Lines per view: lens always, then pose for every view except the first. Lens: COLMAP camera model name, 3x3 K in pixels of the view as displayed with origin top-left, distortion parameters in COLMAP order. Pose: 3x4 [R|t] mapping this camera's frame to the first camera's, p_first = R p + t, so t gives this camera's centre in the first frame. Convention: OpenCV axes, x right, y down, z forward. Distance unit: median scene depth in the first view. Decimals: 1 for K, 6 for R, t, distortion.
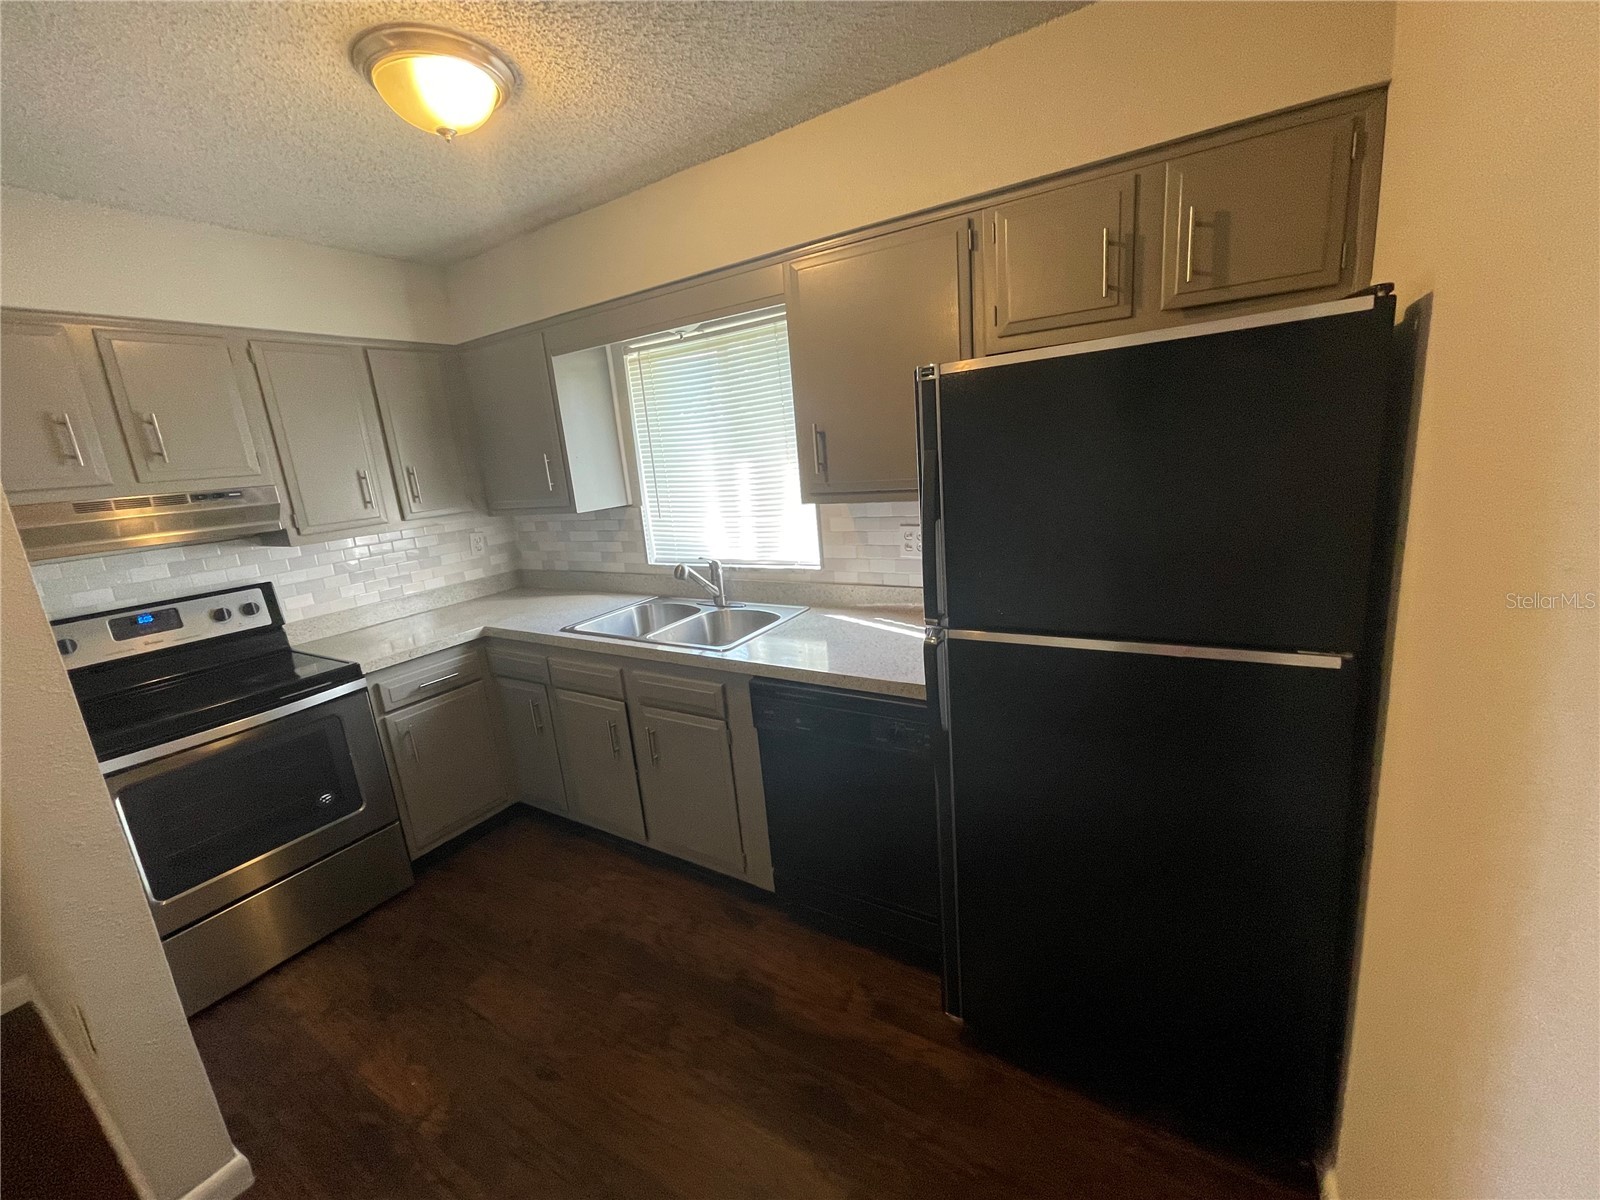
lens RADIAL K [[653.0, 0, 796.2], [0, 653.0, 596.8], [0, 0, 1]] dist [-0.001897, -0.000233]
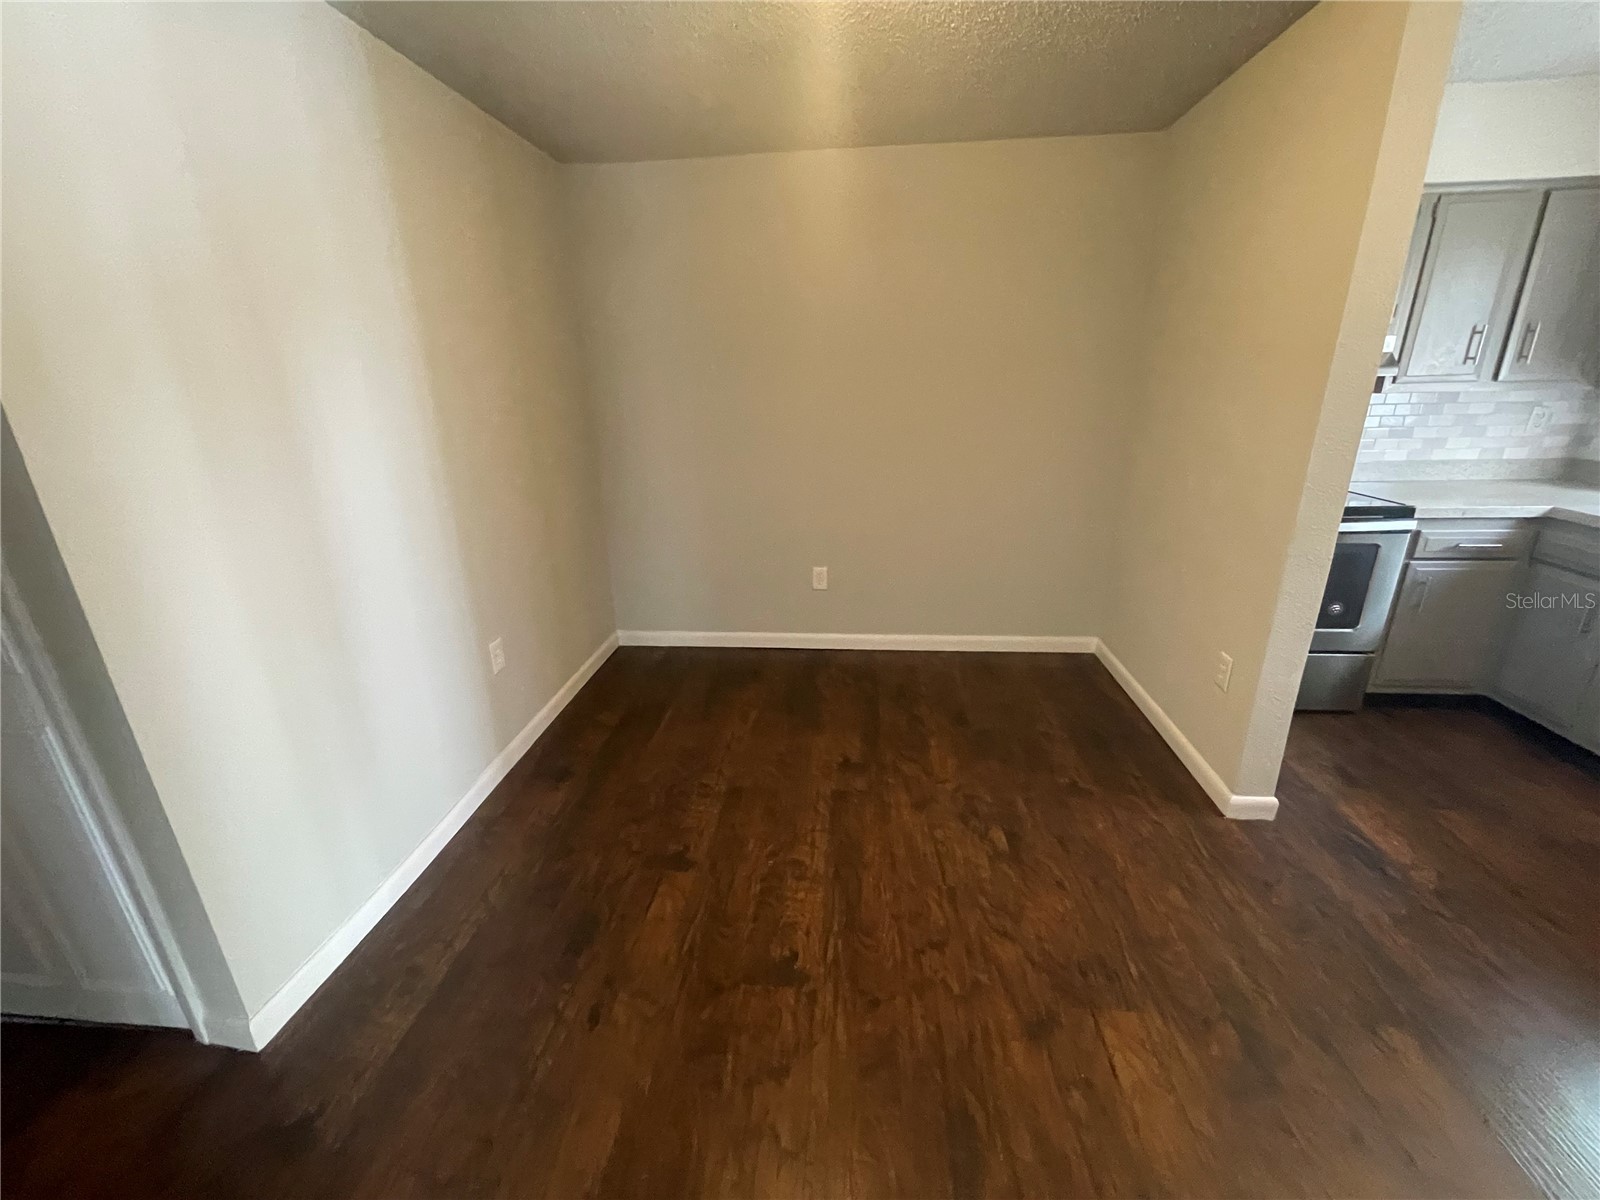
lens RADIAL K [[653.0, 0, 800.2], [0, 653.0, 594.5], [0, 0, 1]] dist [-0.001897, -0.000233]
pose [[0.450216, 0.361320, -0.816550, -0.158270], [-0.215327, 0.931416, 0.293424, 0.118656], [0.866568, 0.043721, 0.497140, -0.372451]]
